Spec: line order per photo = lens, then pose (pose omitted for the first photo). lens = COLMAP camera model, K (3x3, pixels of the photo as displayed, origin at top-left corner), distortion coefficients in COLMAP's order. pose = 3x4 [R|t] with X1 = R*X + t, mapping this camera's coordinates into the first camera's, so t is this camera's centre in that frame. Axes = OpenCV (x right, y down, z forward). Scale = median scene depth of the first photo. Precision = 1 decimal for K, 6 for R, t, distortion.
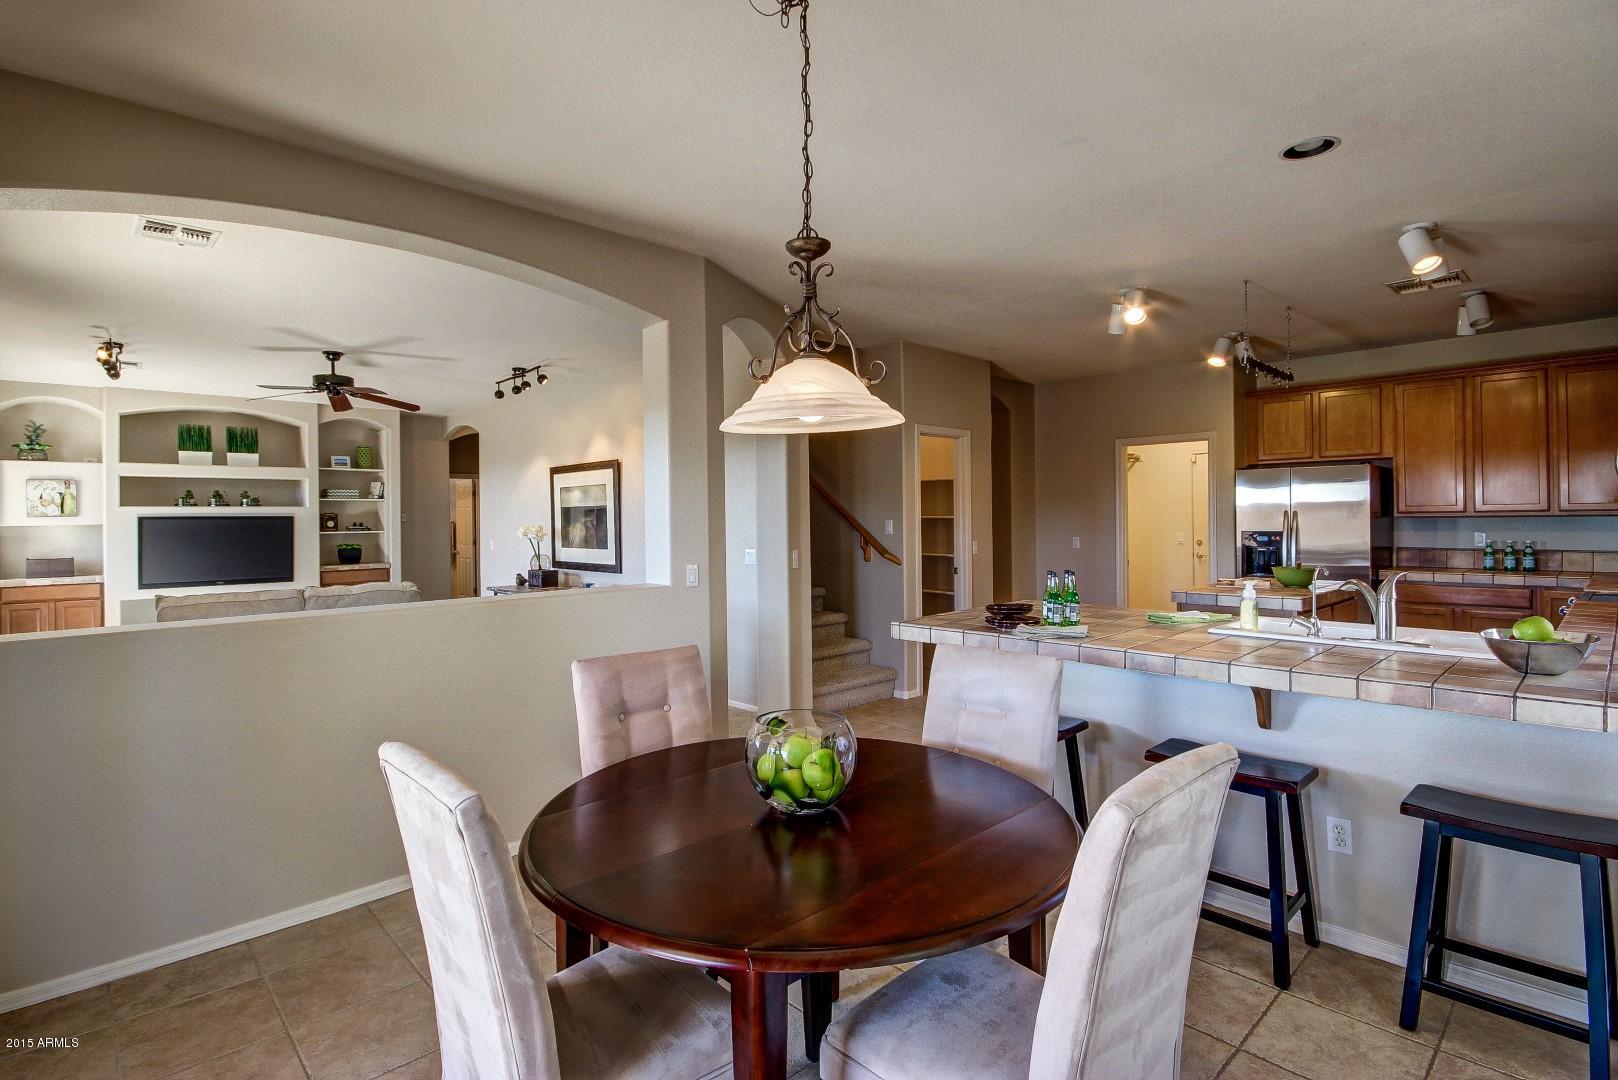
lens RADIAL K [[784.9, 0, 802.8], [0, 784.9, 523.4], [0, 0, 1]] dist [0.001810, -0.004004]
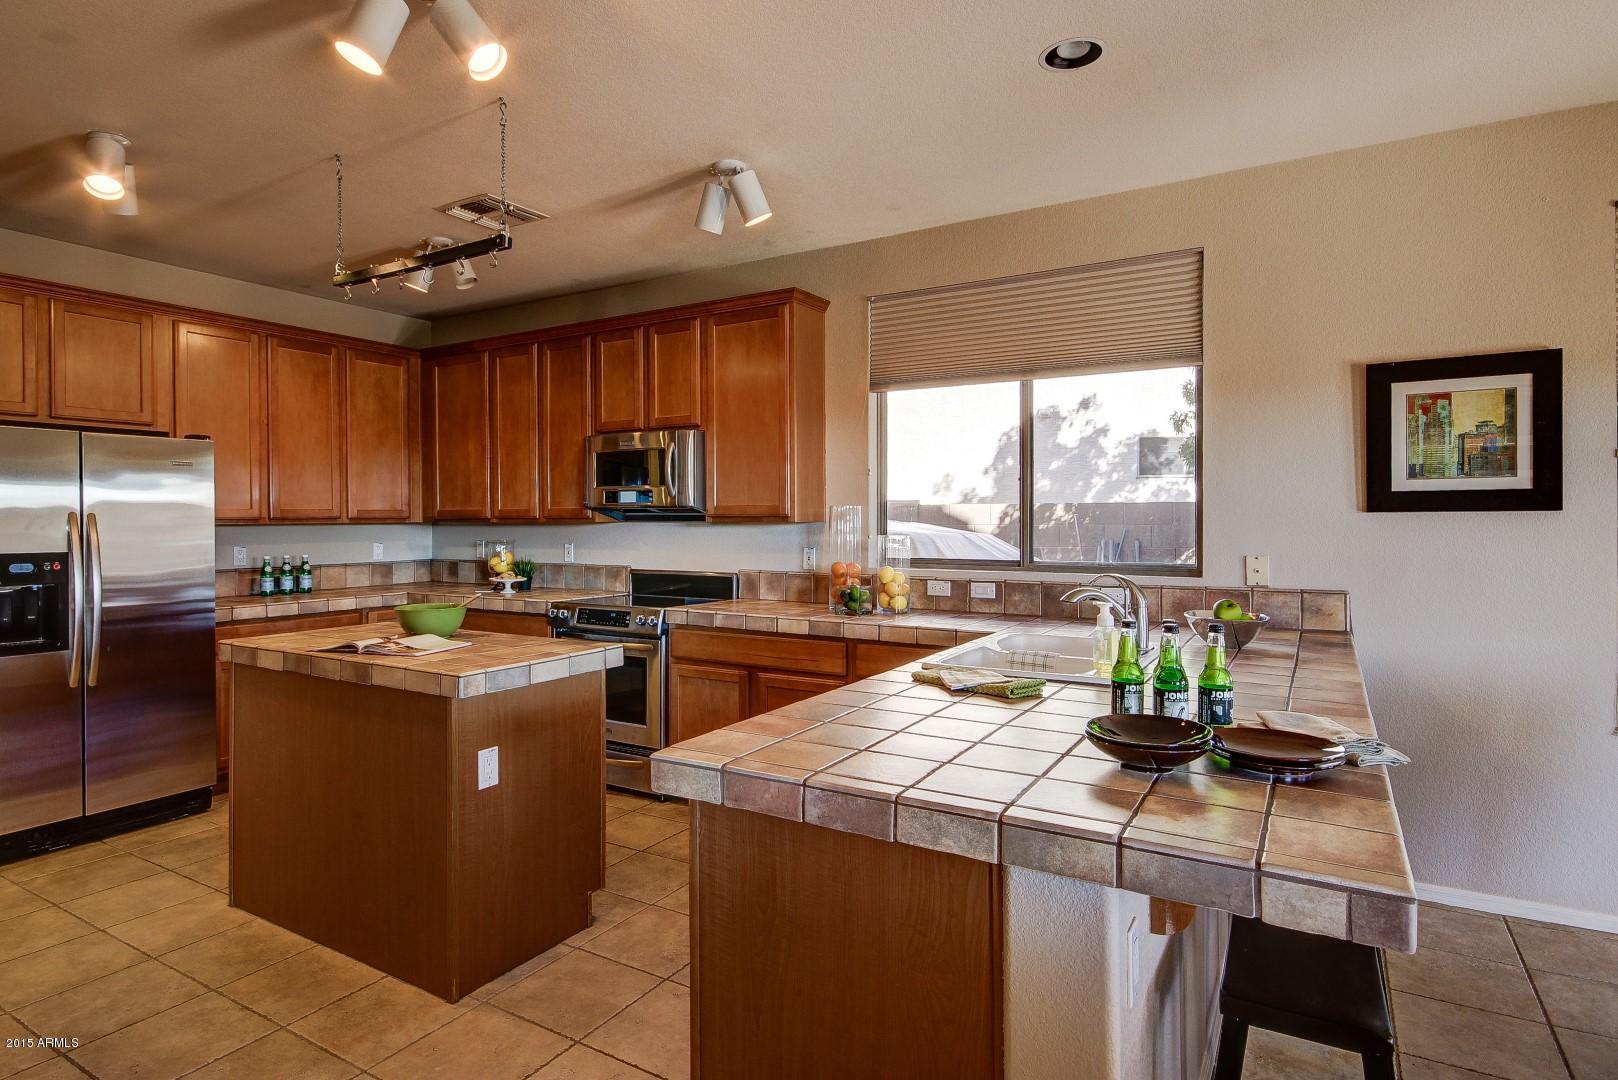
lens RADIAL K [[865.4, 0, 795.5], [0, 865.4, 525.4], [0, 0, 1]] dist [0.000641, 0.001019]
pose [[-0.281750, 0.001496, 0.959487, -0.054673], [0.007511, 0.999972, 0.000647, -0.004713], [-0.959459, 0.007389, -0.281753, 0.726017]]
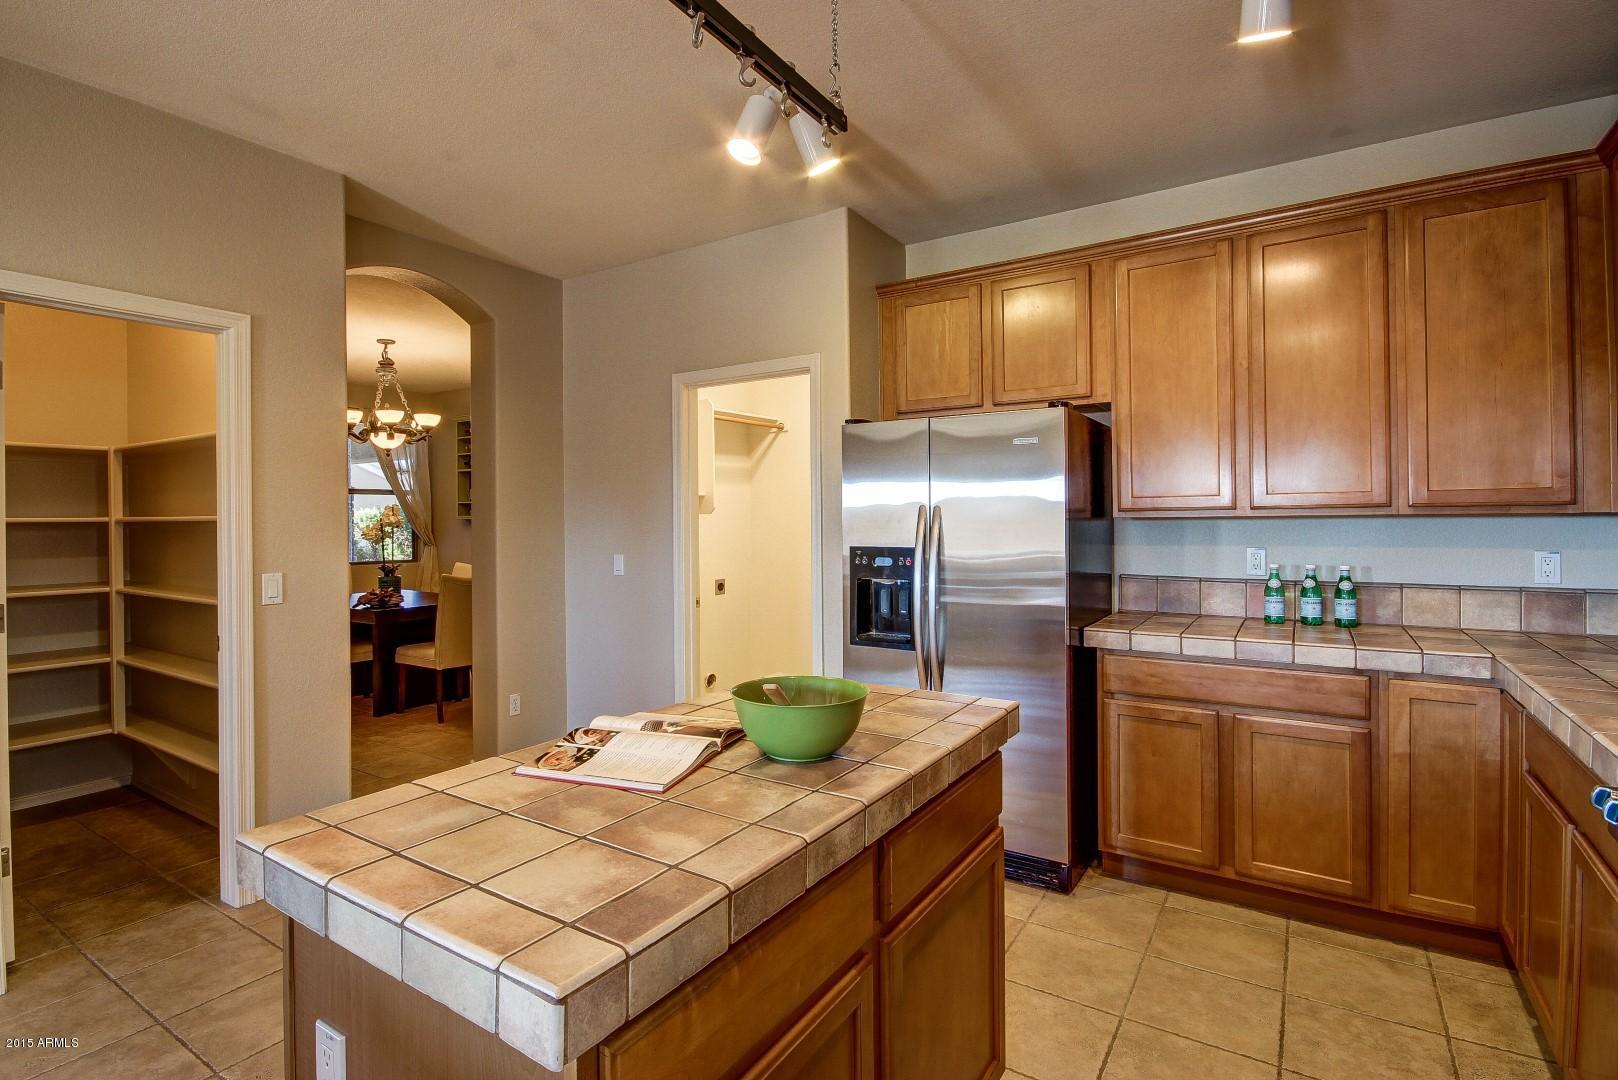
lens RADIAL K [[784.9, 0, 804.8], [0, 784.9, 528.2], [0, 0, 1]] dist [0.001810, -0.004004]
pose [[0.969673, -0.002082, 0.244398, 0.446845], [0.001079, 0.999990, 0.004237, -0.004273], [-0.244404, -0.003845, 0.969666, 0.569260]]
